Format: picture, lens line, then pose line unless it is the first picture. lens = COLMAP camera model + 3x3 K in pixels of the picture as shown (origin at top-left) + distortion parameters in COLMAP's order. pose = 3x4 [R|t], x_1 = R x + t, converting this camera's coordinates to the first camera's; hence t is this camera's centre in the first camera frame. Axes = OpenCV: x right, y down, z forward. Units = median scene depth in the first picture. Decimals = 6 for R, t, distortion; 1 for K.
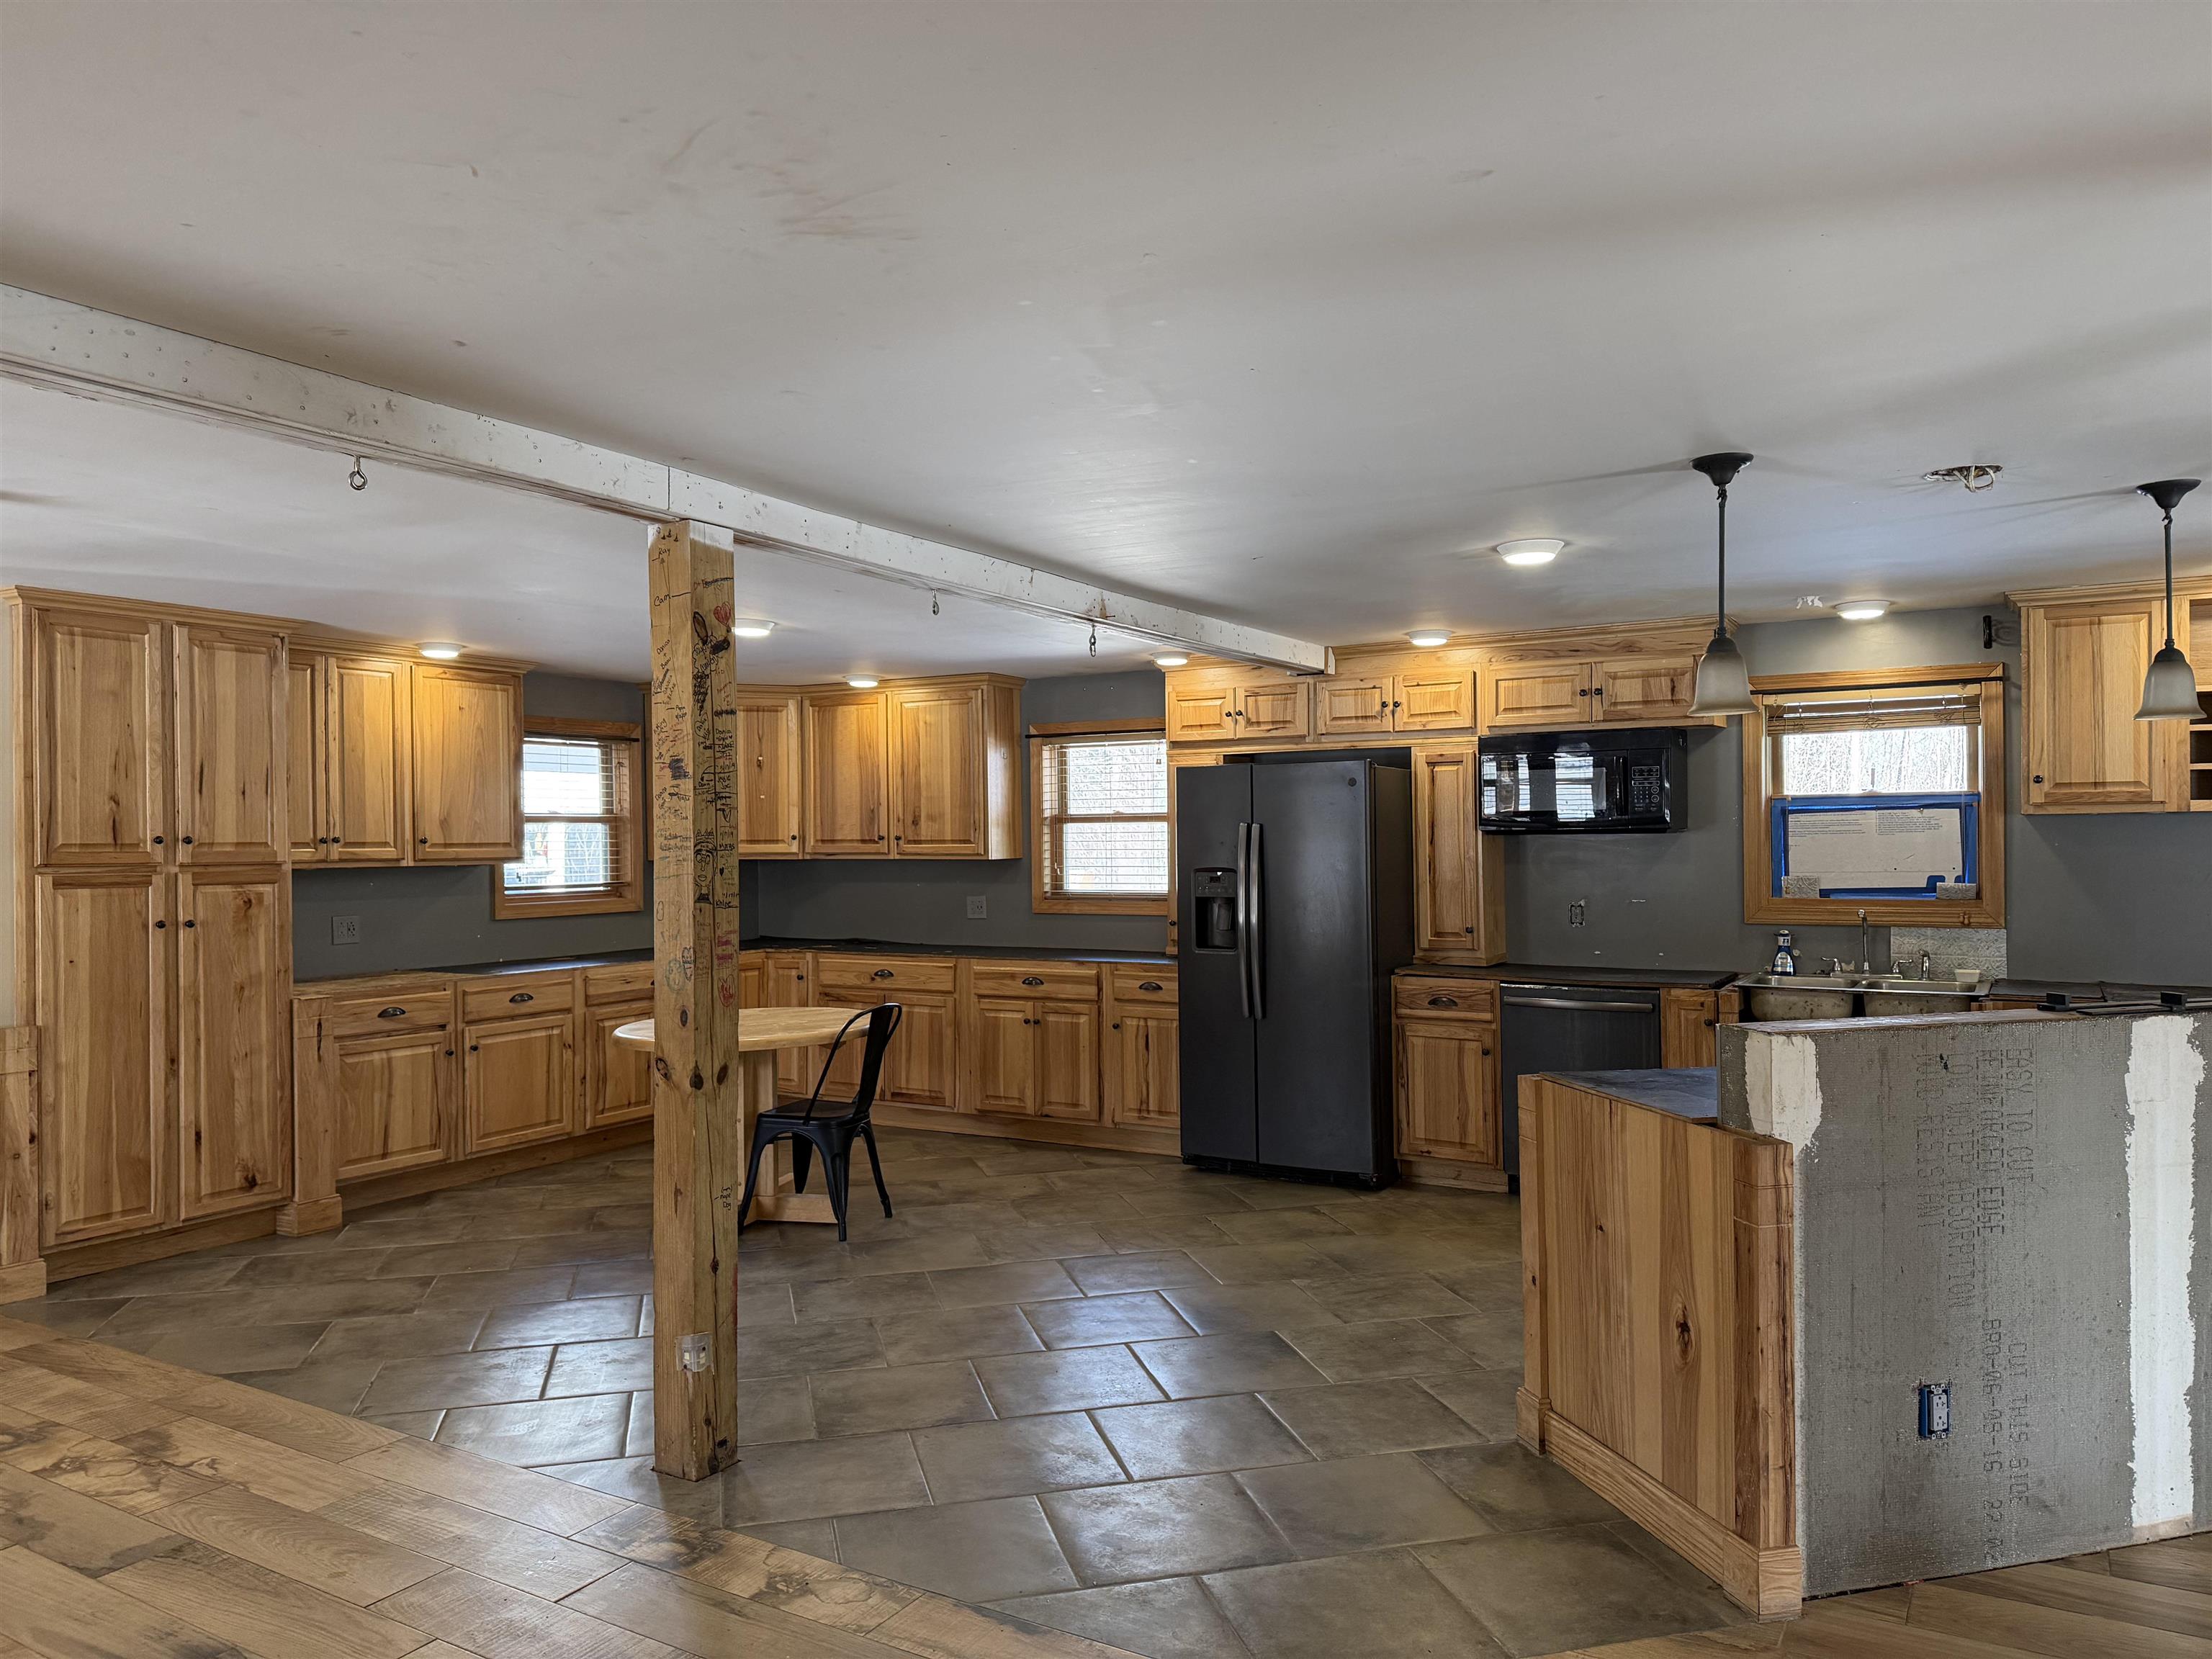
lens RADIAL K [[1555.8, 0, 1114.8], [0, 1555.8, 836.0], [0, 0, 1]] dist [0.085844, -0.080239]
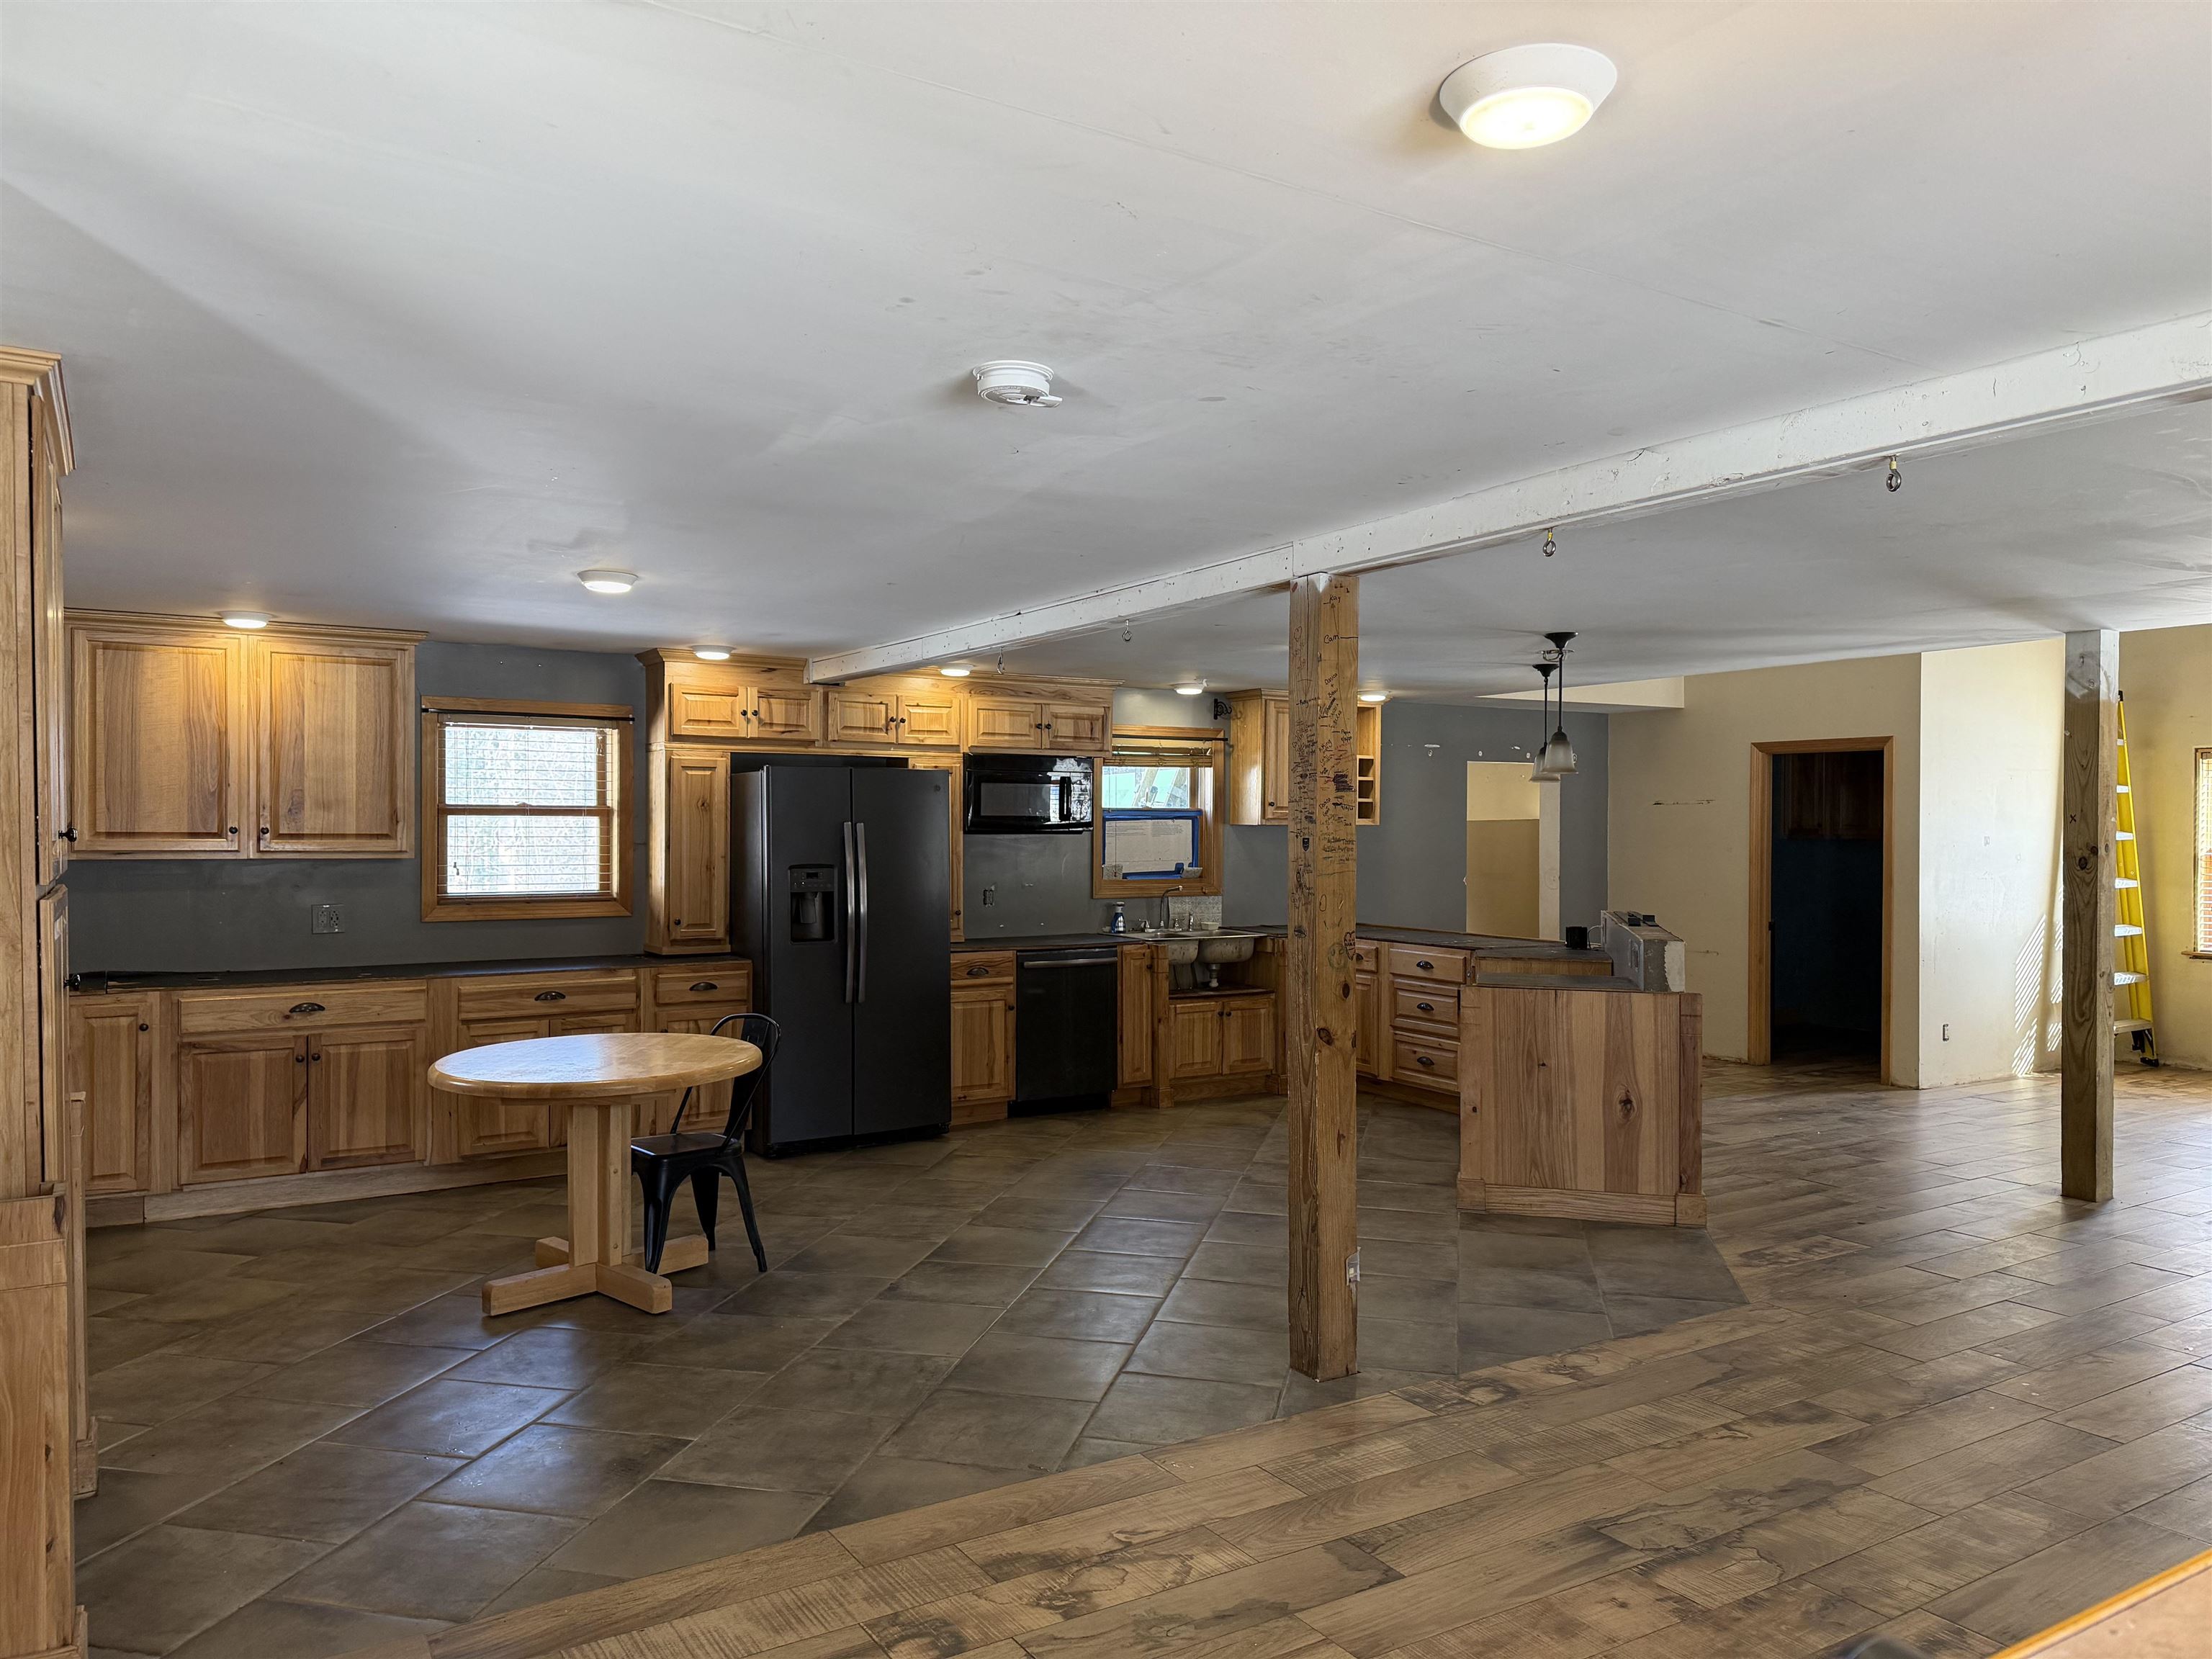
lens RADIAL K [[1540.8, 0, 1112.5], [0, 1540.8, 844.1], [0, 0, 1]] dist [0.140151, -0.188010]
pose [[0.448131, 0.000090, 0.893968, -0.826924], [-0.010425, 0.999933, 0.005125, -0.000497], [-0.893907, -0.011616, 0.448101, 0.370794]]
